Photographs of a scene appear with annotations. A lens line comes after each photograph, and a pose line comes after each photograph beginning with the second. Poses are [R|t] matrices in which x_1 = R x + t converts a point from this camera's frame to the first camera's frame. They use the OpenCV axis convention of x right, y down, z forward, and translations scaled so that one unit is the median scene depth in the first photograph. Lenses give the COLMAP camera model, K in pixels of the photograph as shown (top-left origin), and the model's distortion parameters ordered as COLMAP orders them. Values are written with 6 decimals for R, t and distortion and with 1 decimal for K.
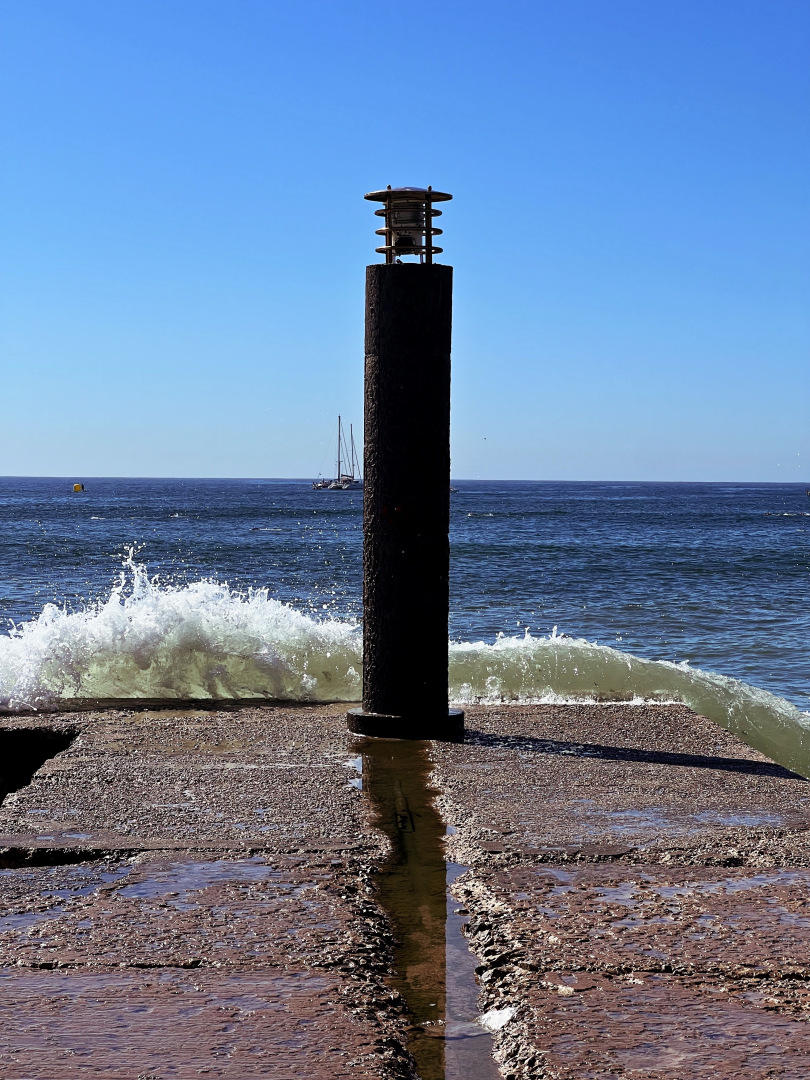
lens RADIAL K [[2403.9, 0, 405.0], [0, 2403.9, 540.0], [0, 0, 1]] dist [1.652422, -9.015452]
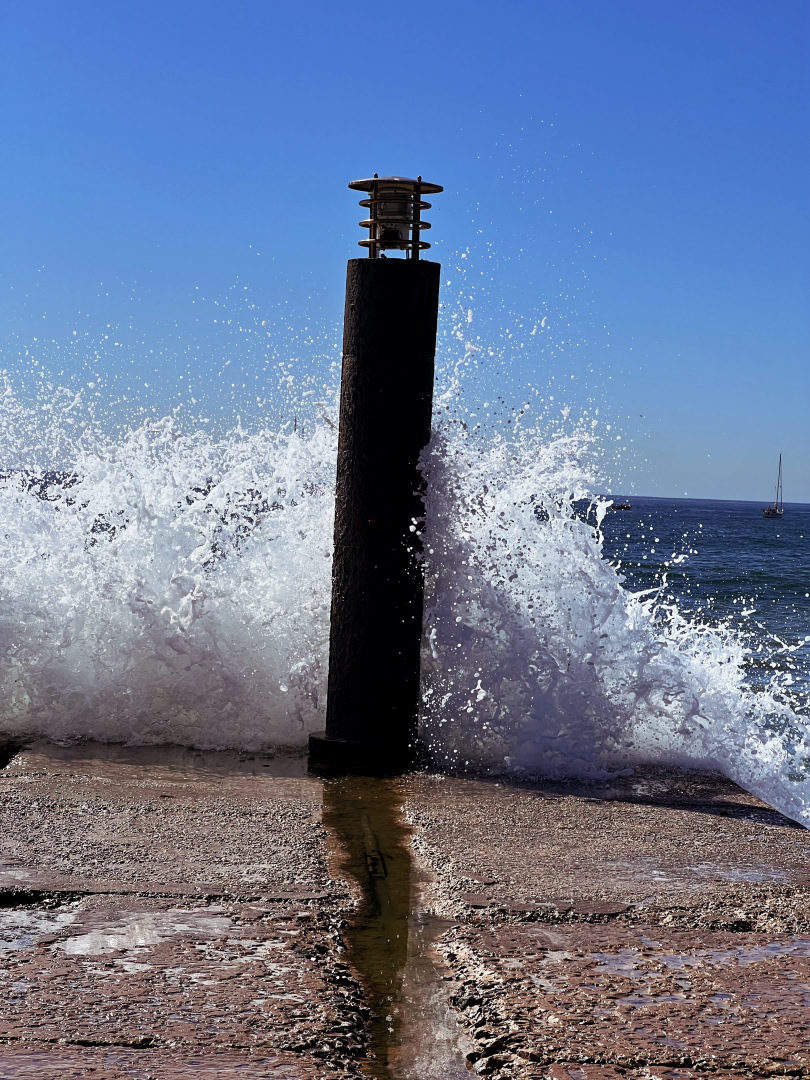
lens RADIAL K [[2403.9, 0, 405.0], [0, 2403.9, 540.0], [0, 0, 1]] dist [1.652422, -9.015452]
pose [[0.999270, 0.032080, 0.020767, -0.014886], [-0.032008, 0.999481, -0.003763, -0.003680], [-0.020877, 0.003096, 0.999777, 0.099054]]
